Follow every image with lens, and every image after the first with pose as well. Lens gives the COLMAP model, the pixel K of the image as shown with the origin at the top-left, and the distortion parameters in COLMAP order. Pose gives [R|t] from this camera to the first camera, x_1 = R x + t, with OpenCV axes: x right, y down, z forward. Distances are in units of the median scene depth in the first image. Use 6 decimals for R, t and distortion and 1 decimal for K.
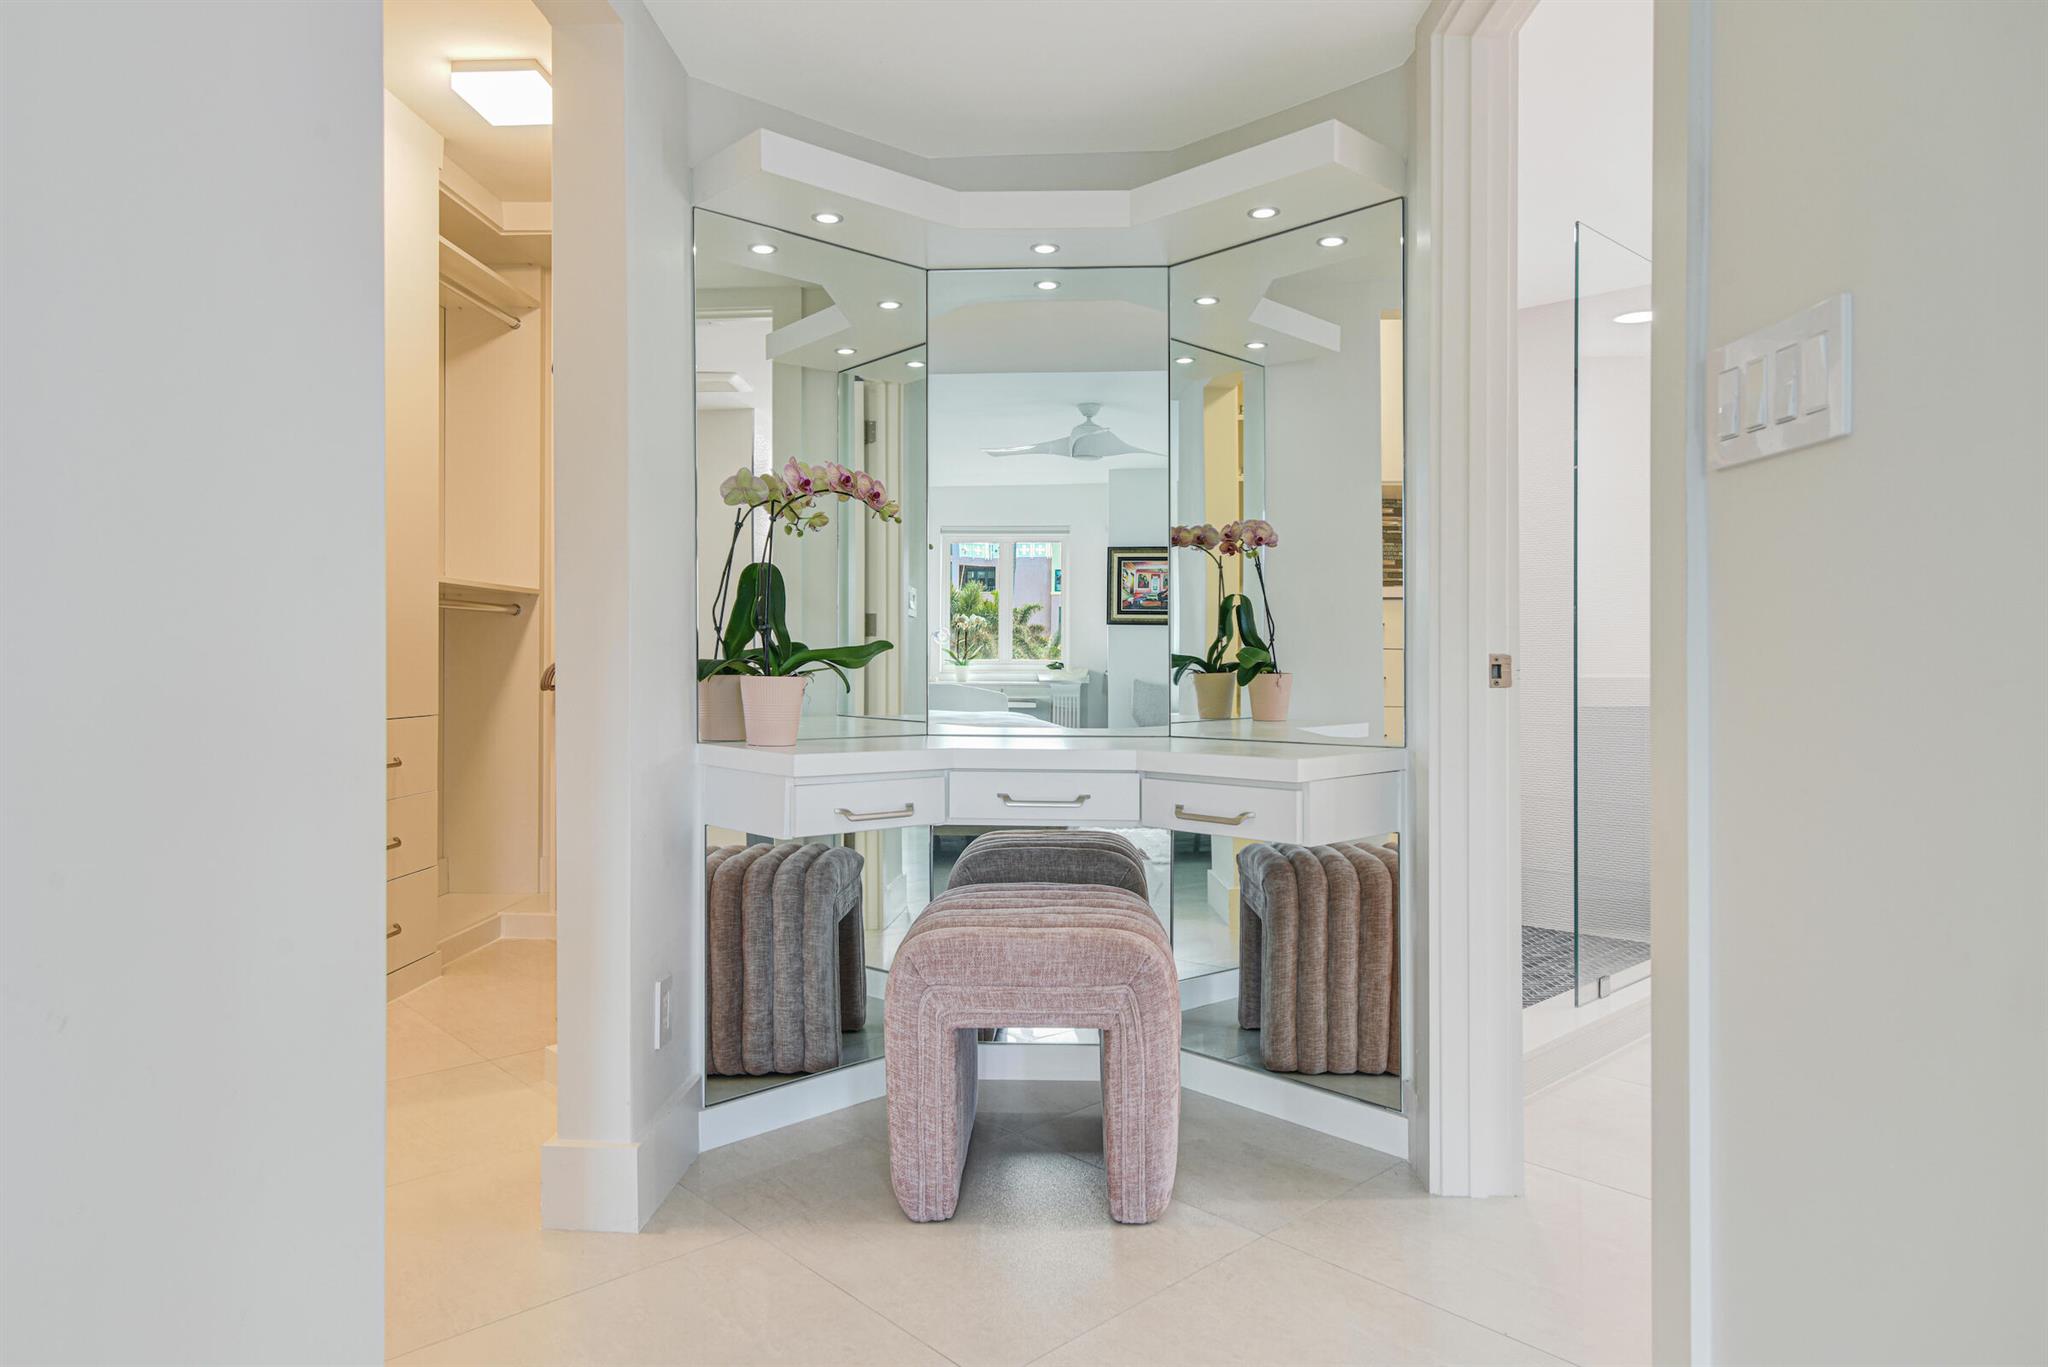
lens RADIAL K [[1269.6, 0, 1027.6], [0, 1269.6, 676.7], [0, 0, 1]] dist [0.006822, 0.000480]
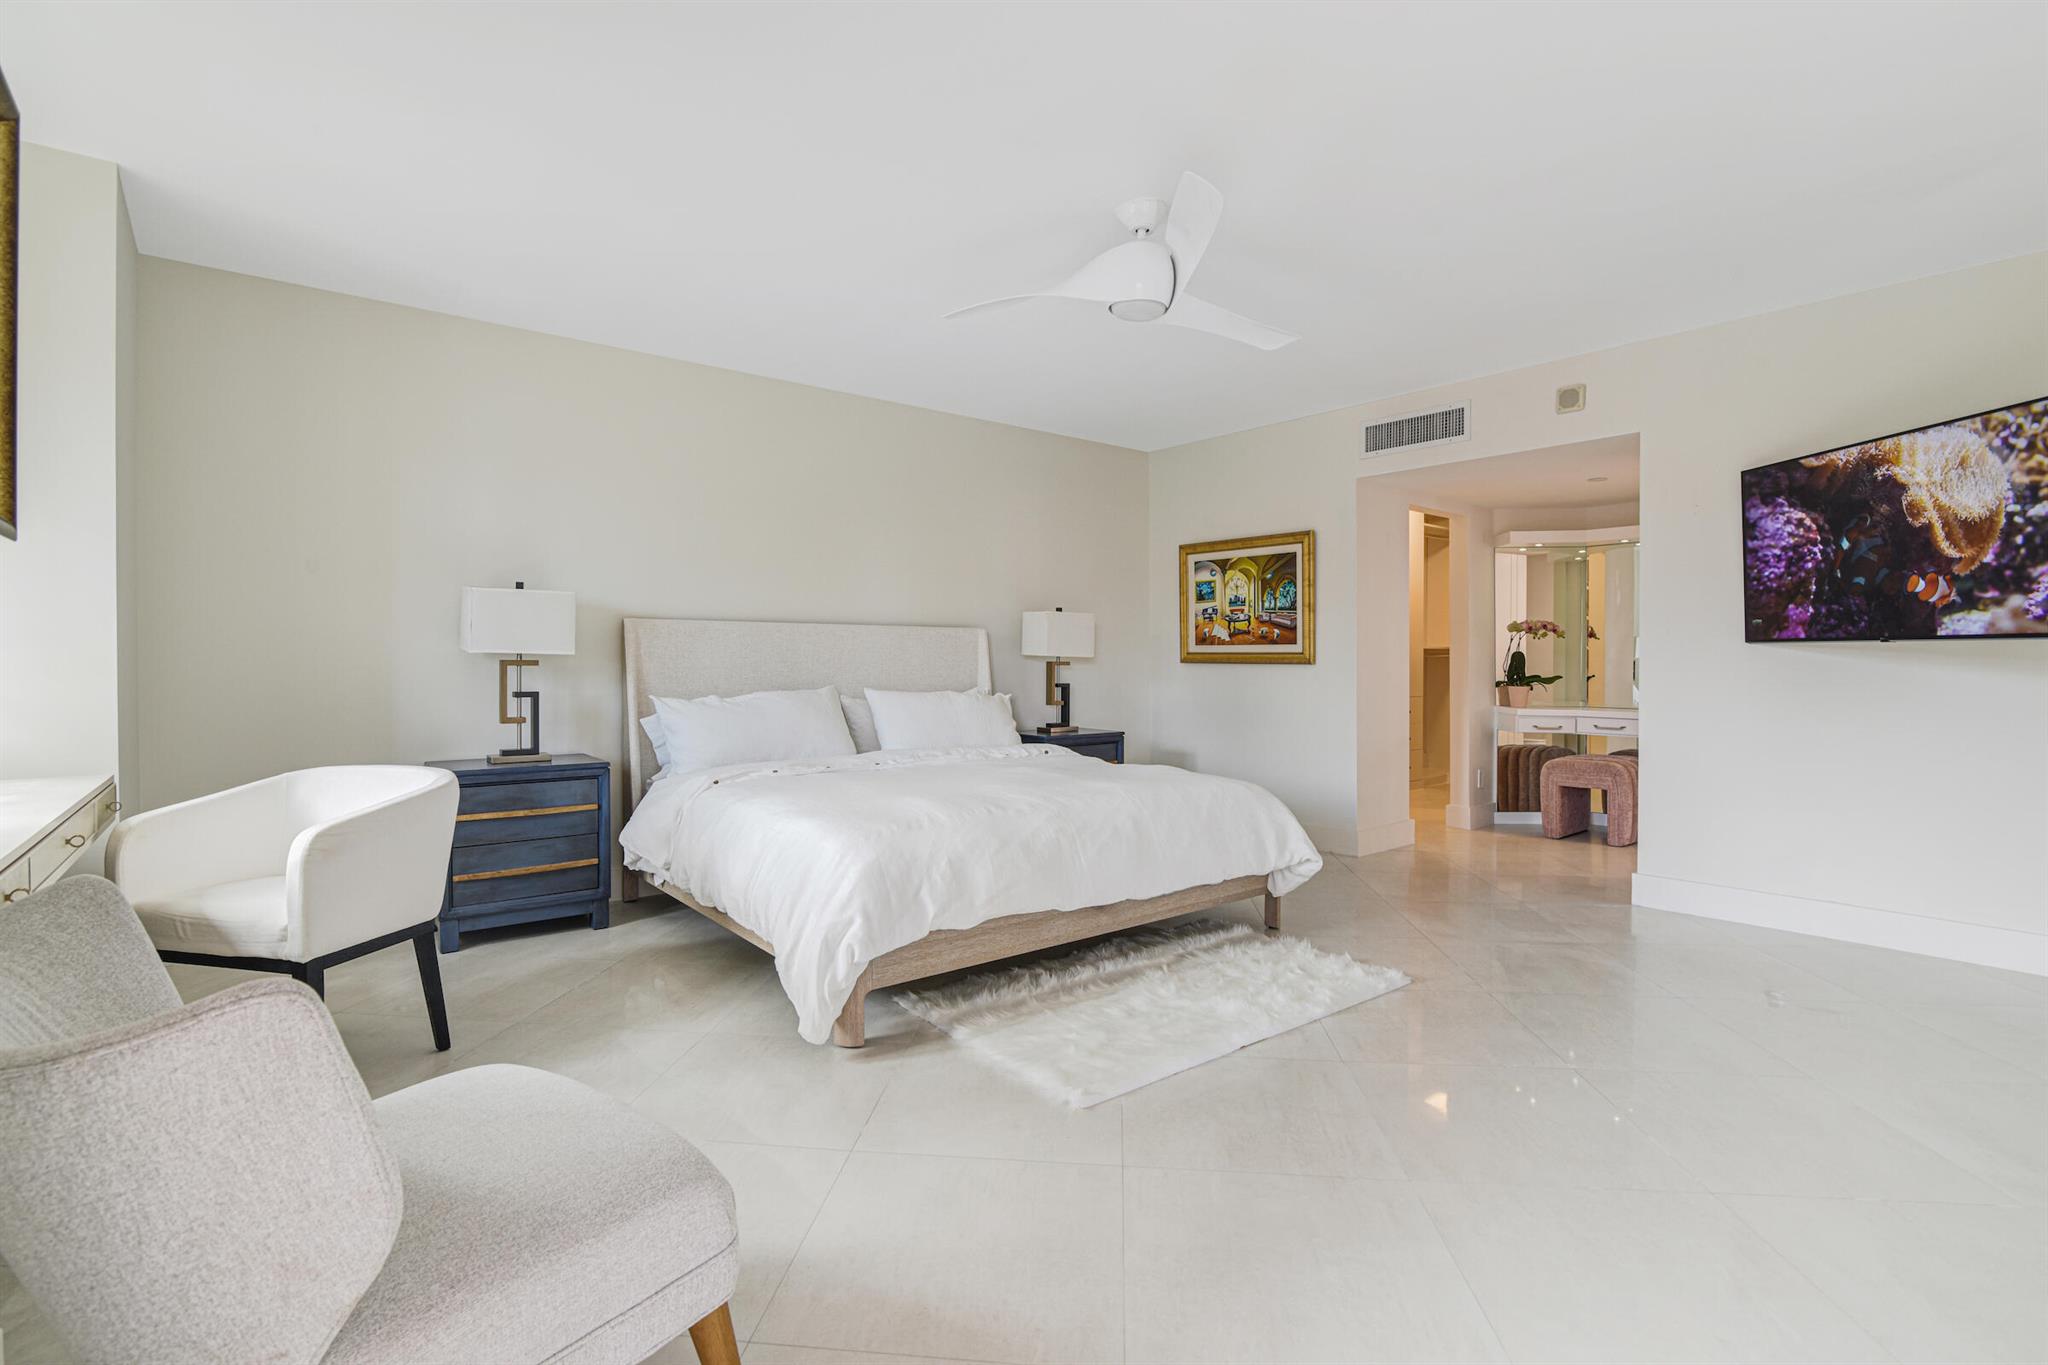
lens RADIAL K [[963.8, 0, 1024.7], [0, 963.8, 672.1], [0, 0, 1]] dist [0.000230, 0.000009]
pose [[0.672709, 0.004281, -0.739894, 0.759691], [-0.000712, 0.999987, 0.005139, -0.047837], [0.739906, -0.002931, 0.672703, -1.580299]]
